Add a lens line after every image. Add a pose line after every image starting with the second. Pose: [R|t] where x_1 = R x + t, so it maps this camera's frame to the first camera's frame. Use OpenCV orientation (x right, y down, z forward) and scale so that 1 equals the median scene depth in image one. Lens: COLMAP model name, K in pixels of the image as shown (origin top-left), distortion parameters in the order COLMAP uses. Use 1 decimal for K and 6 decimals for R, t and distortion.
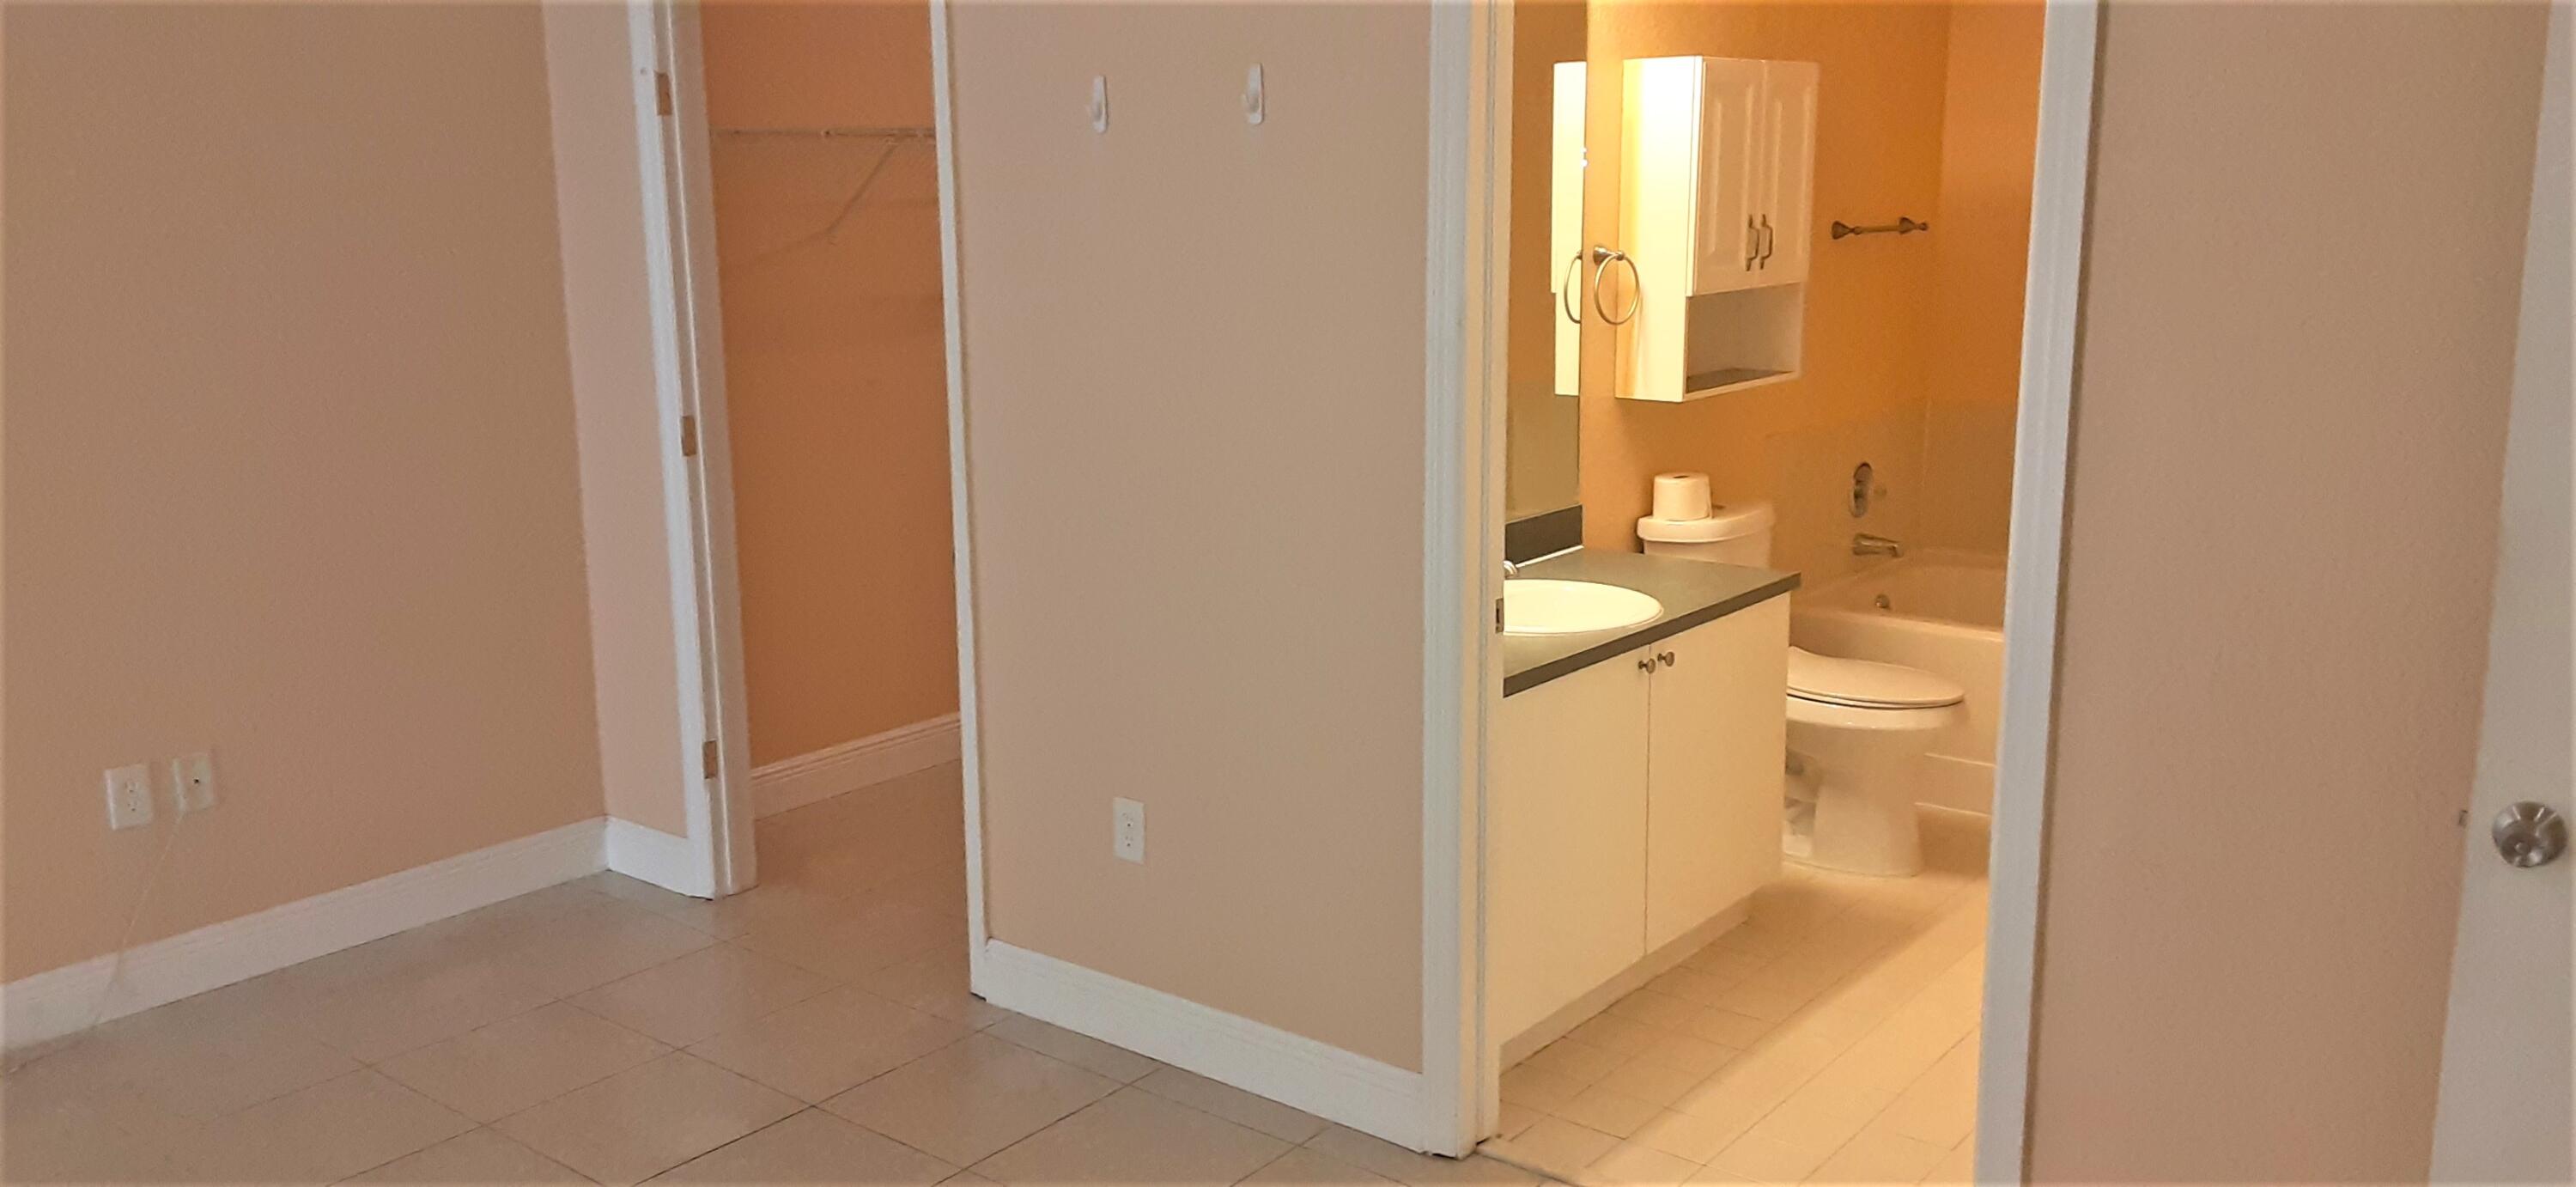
lens RADIAL K [[2063.9, 0, 1283.3], [0, 2063.9, 585.7], [0, 0, 1]] dist [0.097397, -0.131523]
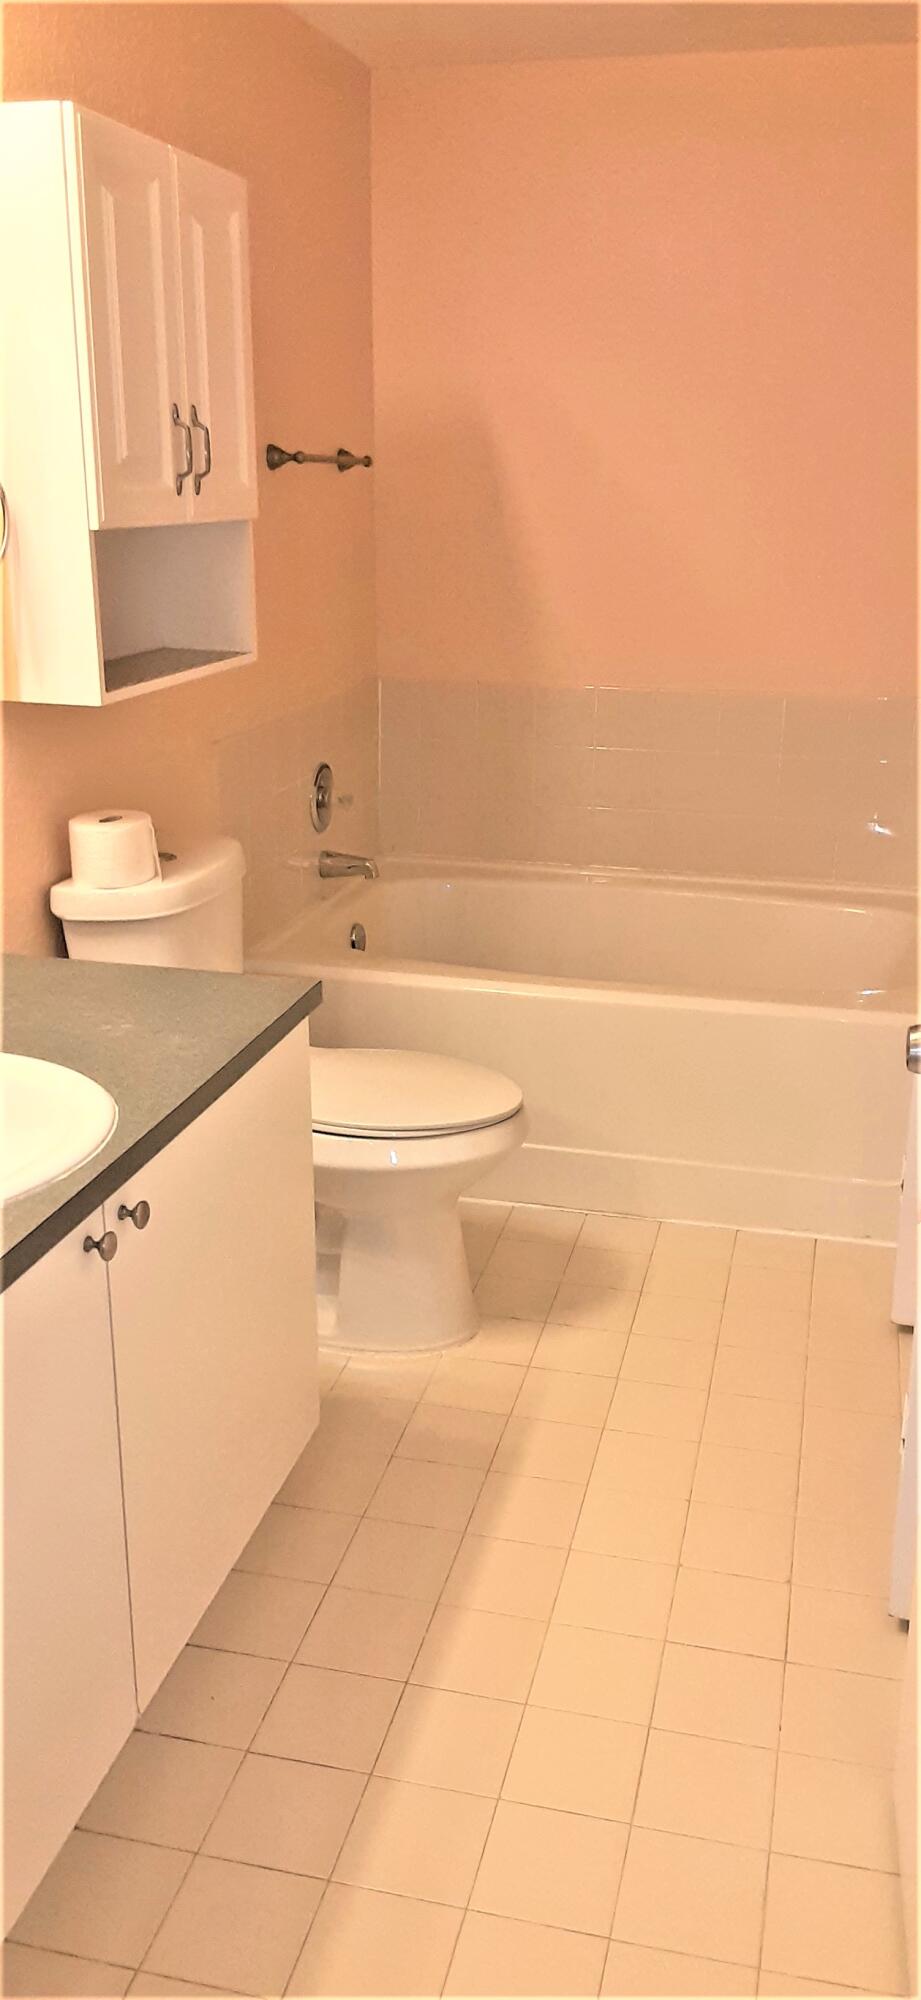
lens RADIAL K [[1602.2, 0, 457.0], [0, 1602.2, 1011.9], [0, 0, 1]] dist [0.097397, -0.131523]
pose [[0.912527, -0.117263, 0.391847, 0.084783], [0.070107, 0.988686, 0.132606, -0.051814], [-0.402964, -0.093535, 0.910424, 0.482505]]
